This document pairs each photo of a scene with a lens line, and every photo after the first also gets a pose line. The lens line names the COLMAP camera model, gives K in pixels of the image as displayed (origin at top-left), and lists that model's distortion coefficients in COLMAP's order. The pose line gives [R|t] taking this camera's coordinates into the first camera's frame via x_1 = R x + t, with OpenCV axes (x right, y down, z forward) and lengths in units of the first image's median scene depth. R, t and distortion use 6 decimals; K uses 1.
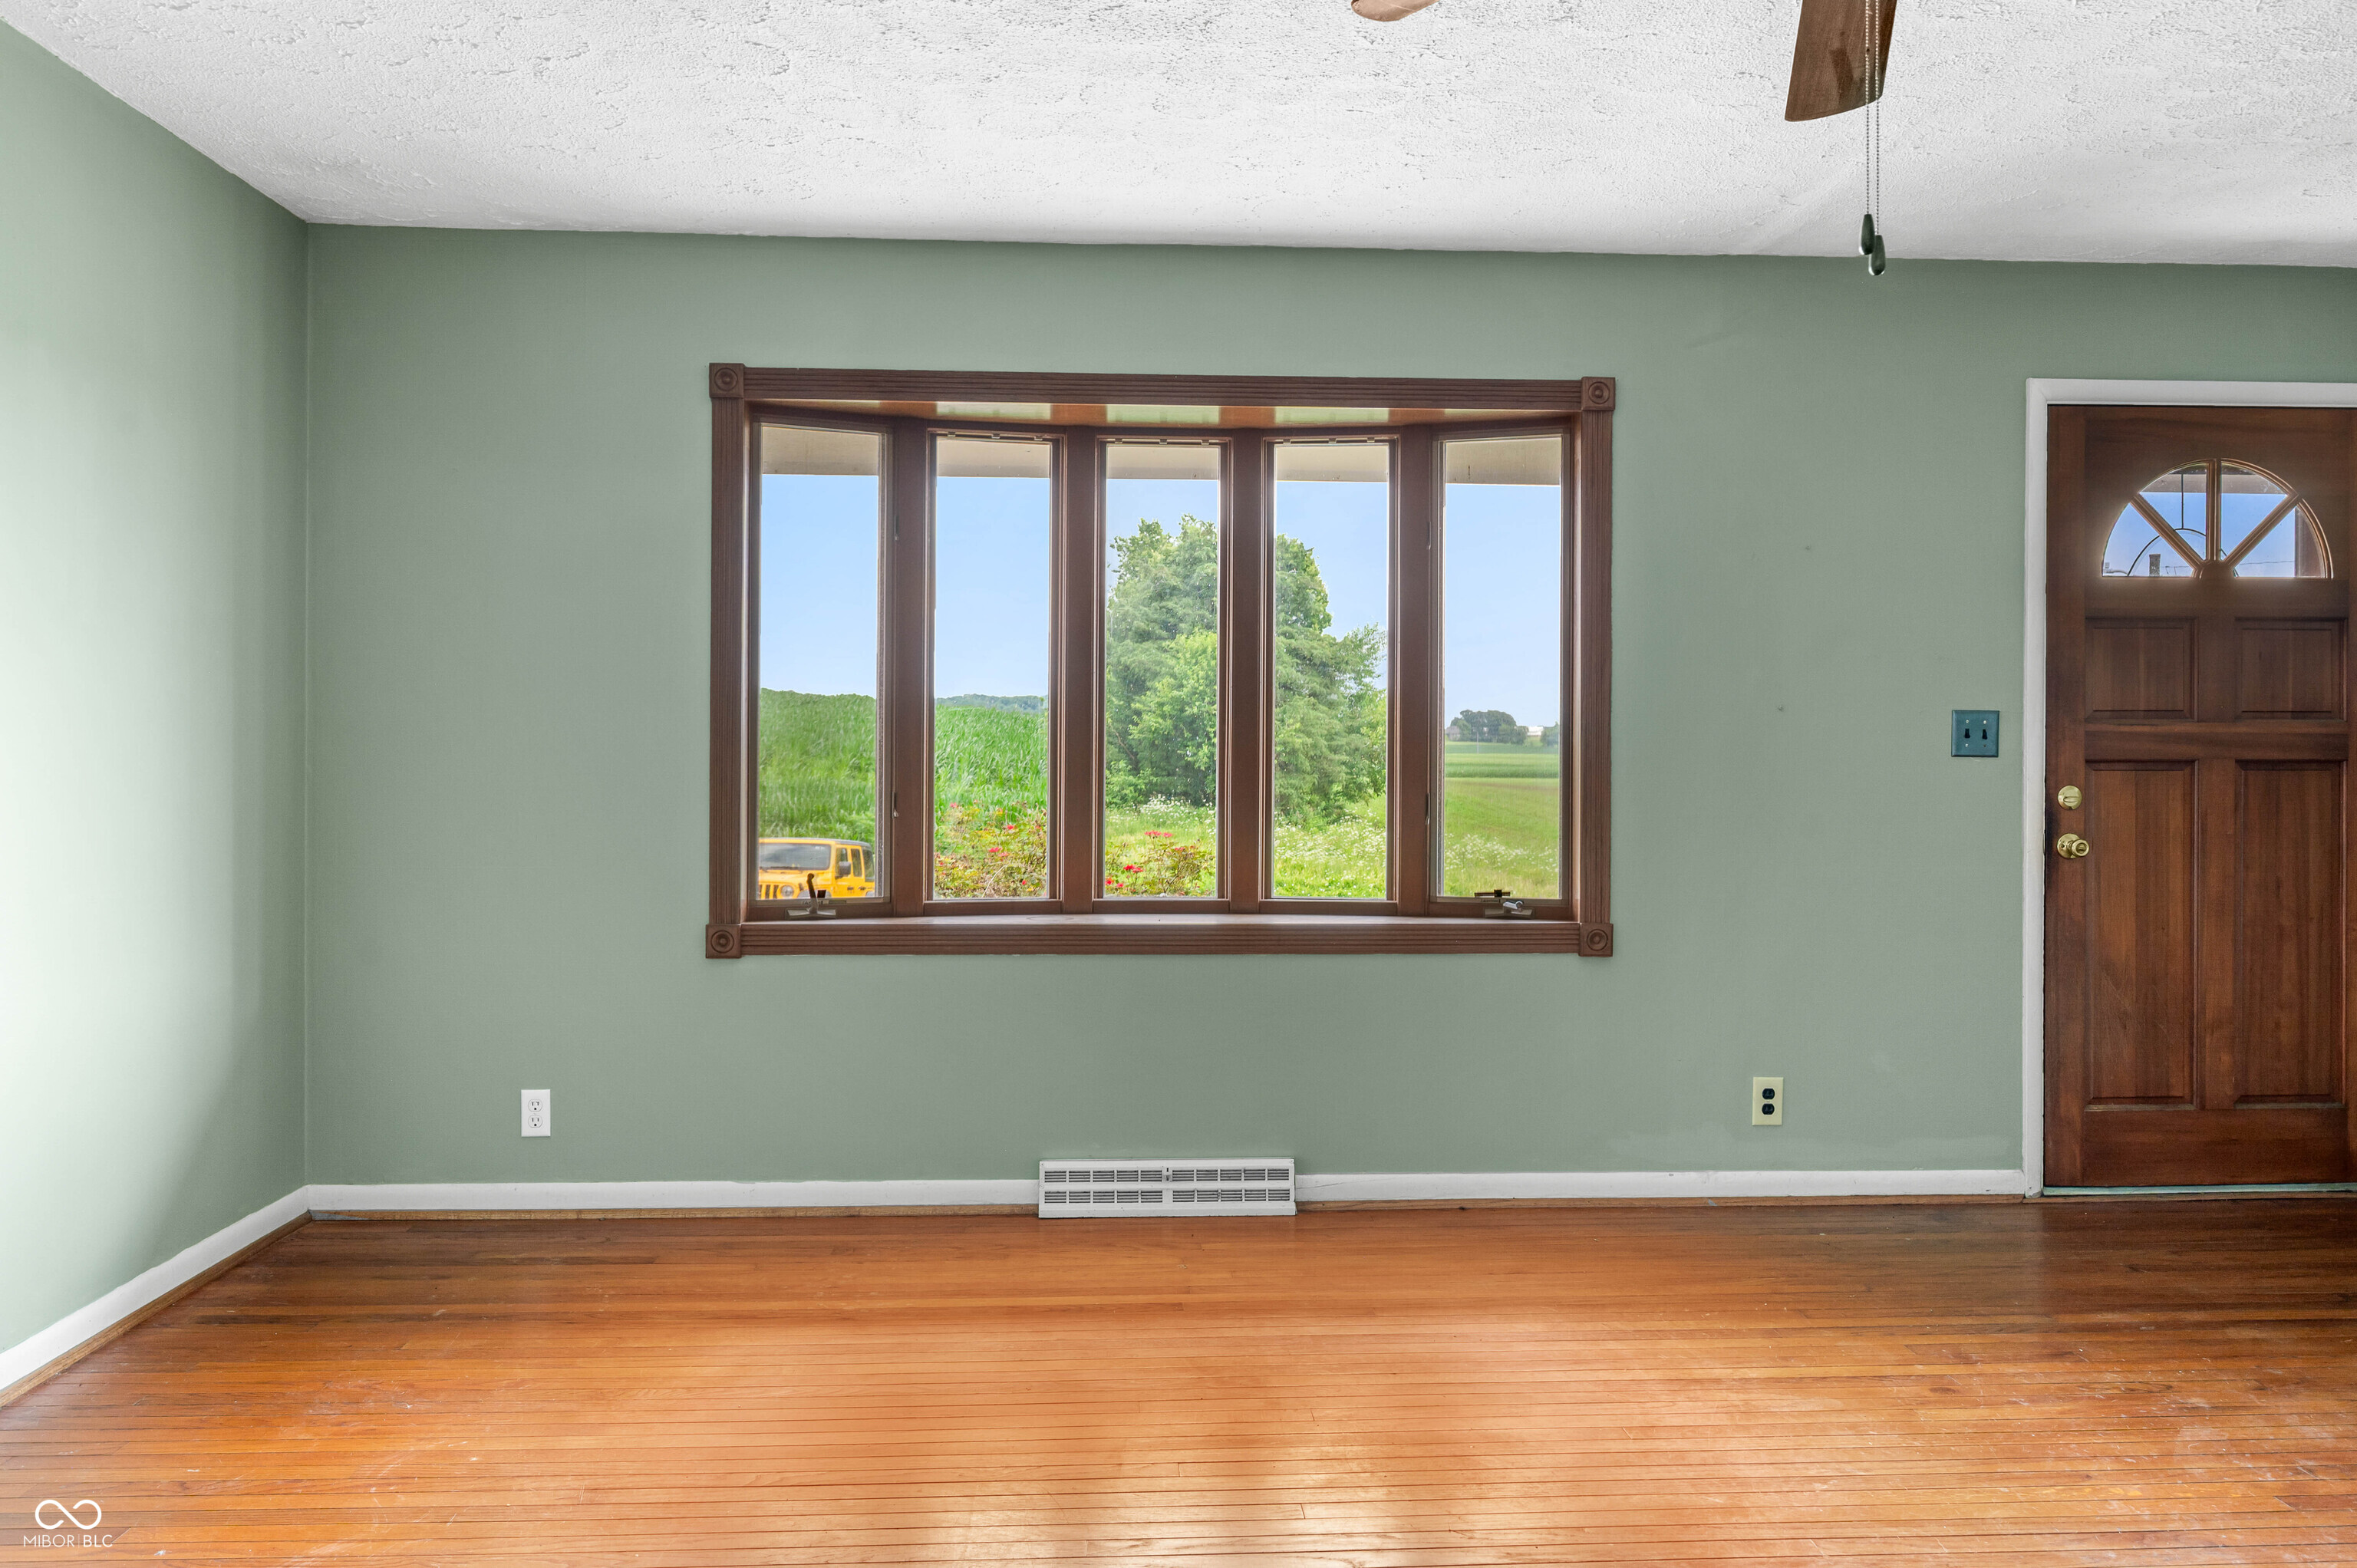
lens RADIAL K [[1646.5, 0, 1186.1], [0, 1646.5, 746.5], [0, 0, 1]] dist [0.002272, 0.001317]
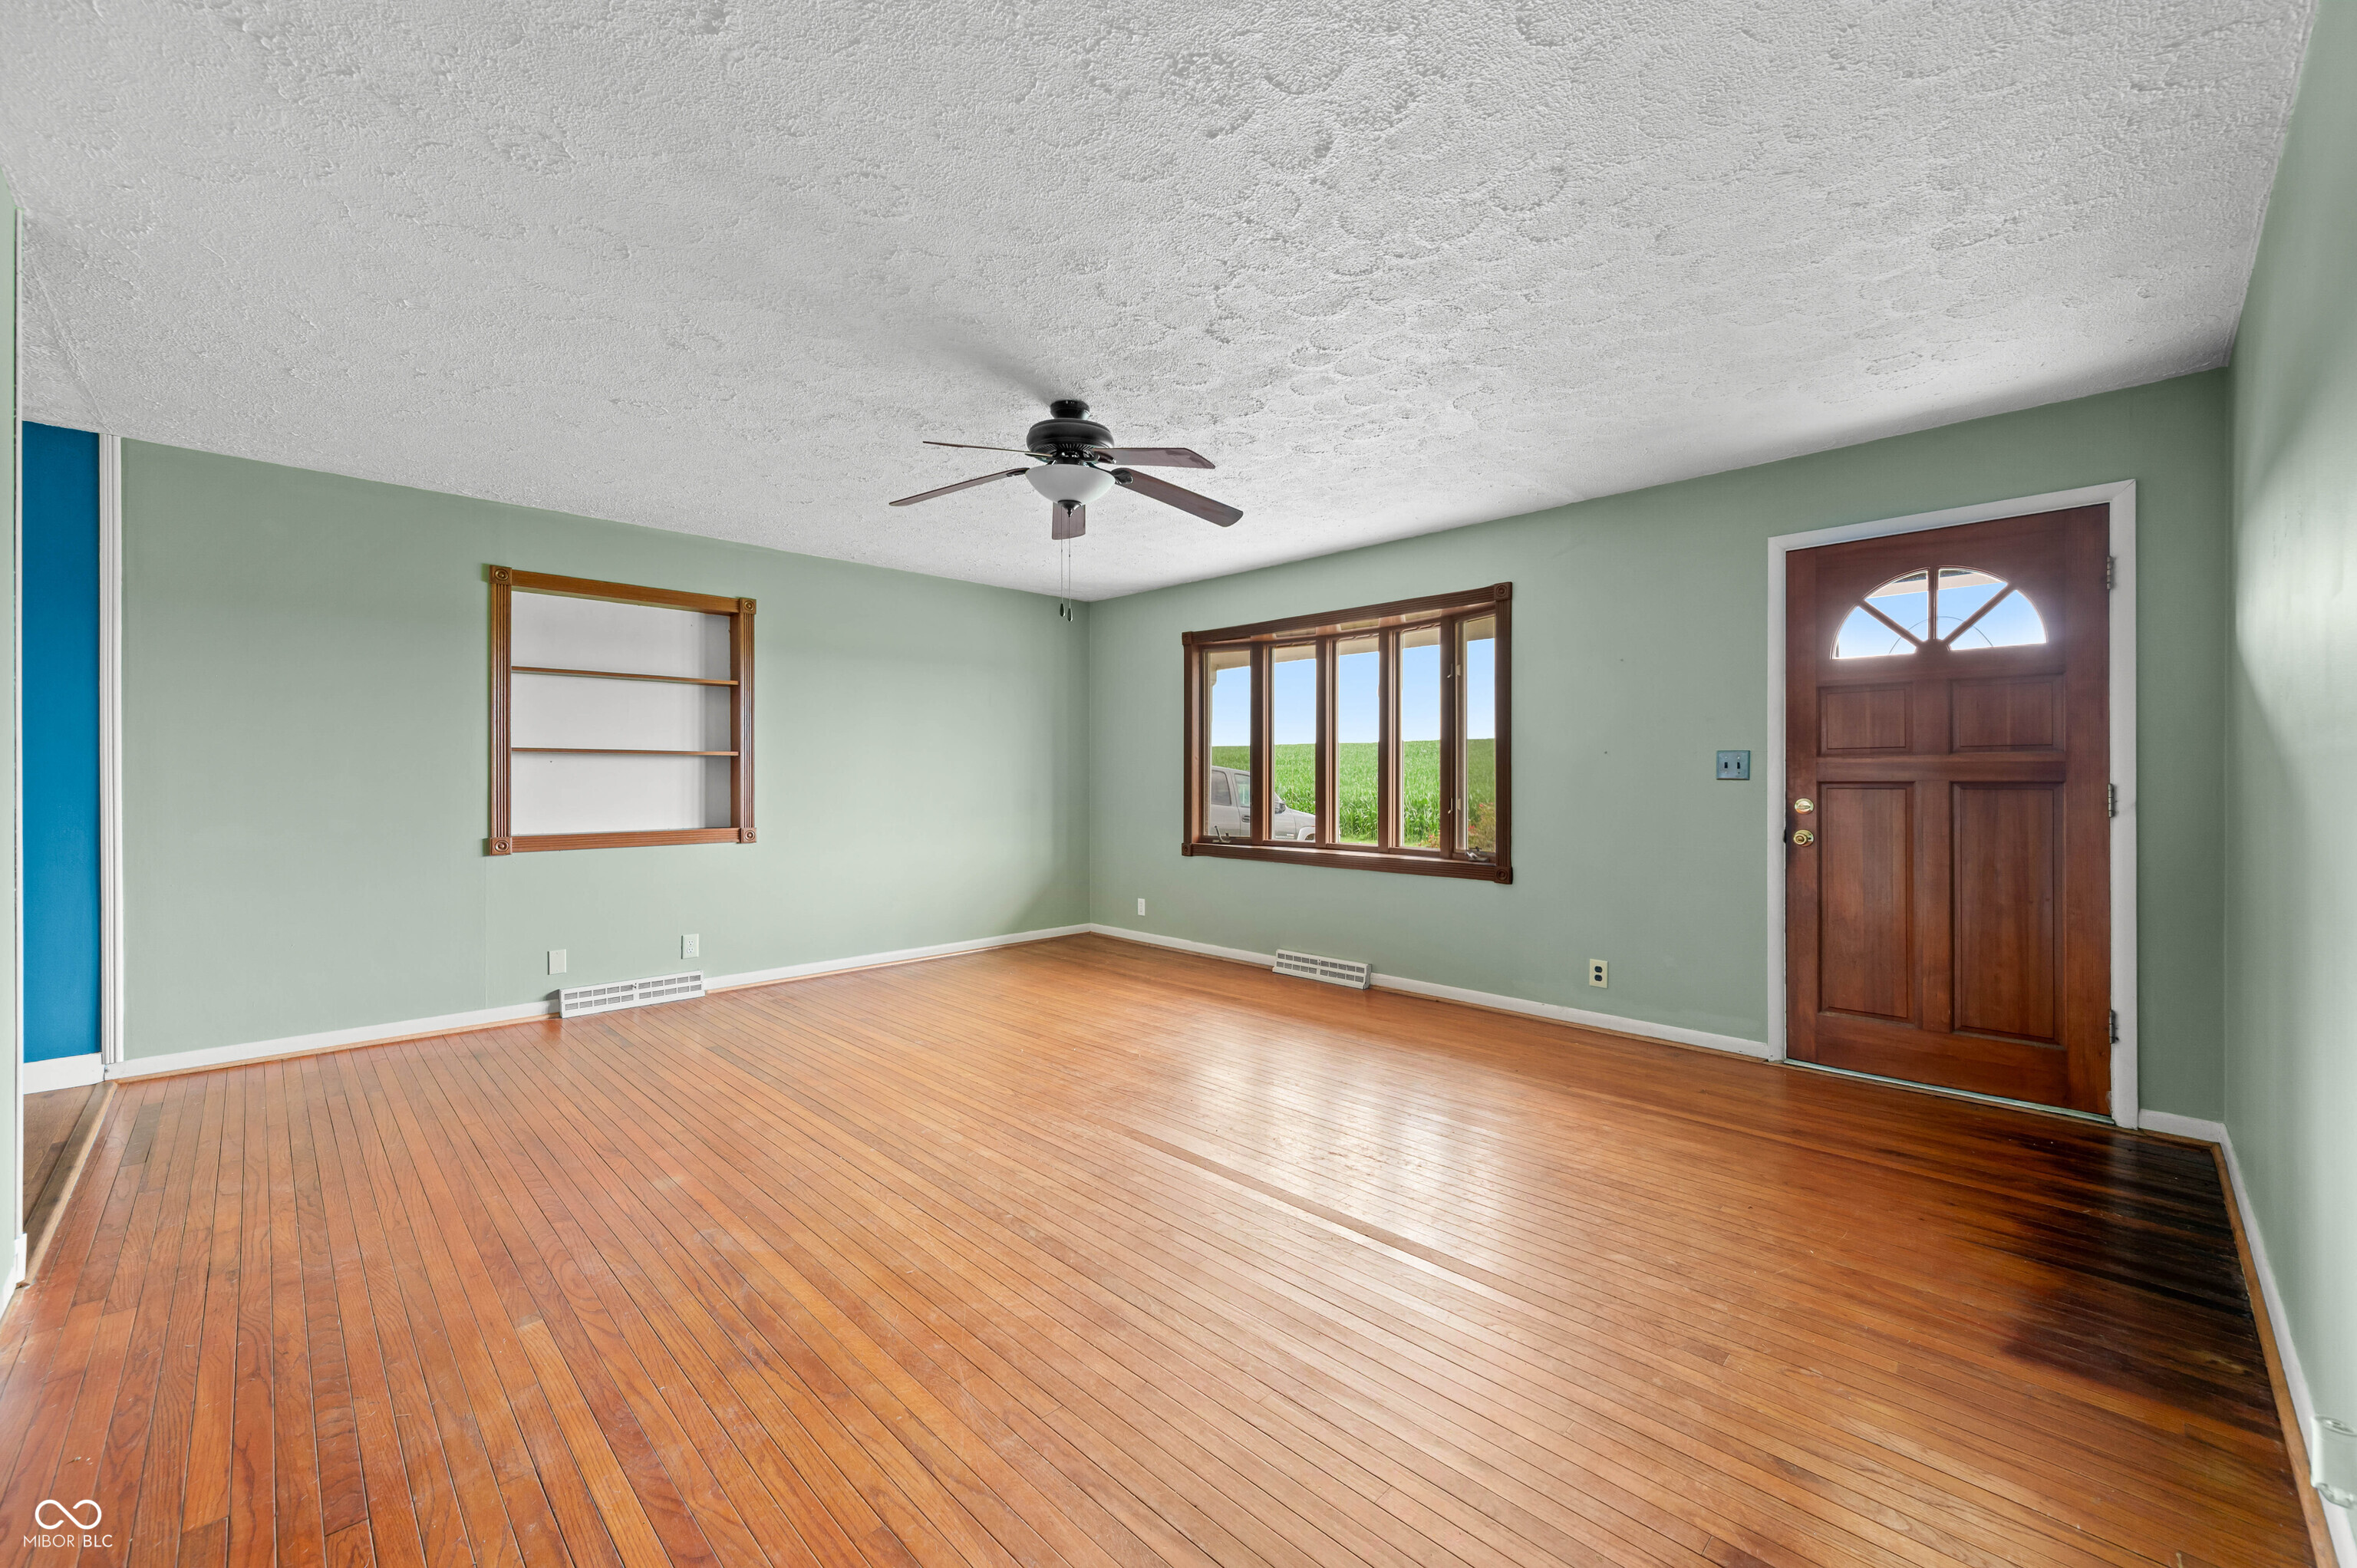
lens RADIAL K [[922.9, 0, 1193.5], [0, 922.9, 776.9], [0, 0, 1]] dist [0.000523, -0.000104]
pose [[0.671709, -0.003665, -0.740806, 0.789750], [0.004266, 0.999990, -0.001079, 0.002235], [0.740803, -0.002436, 0.671718, 0.007160]]
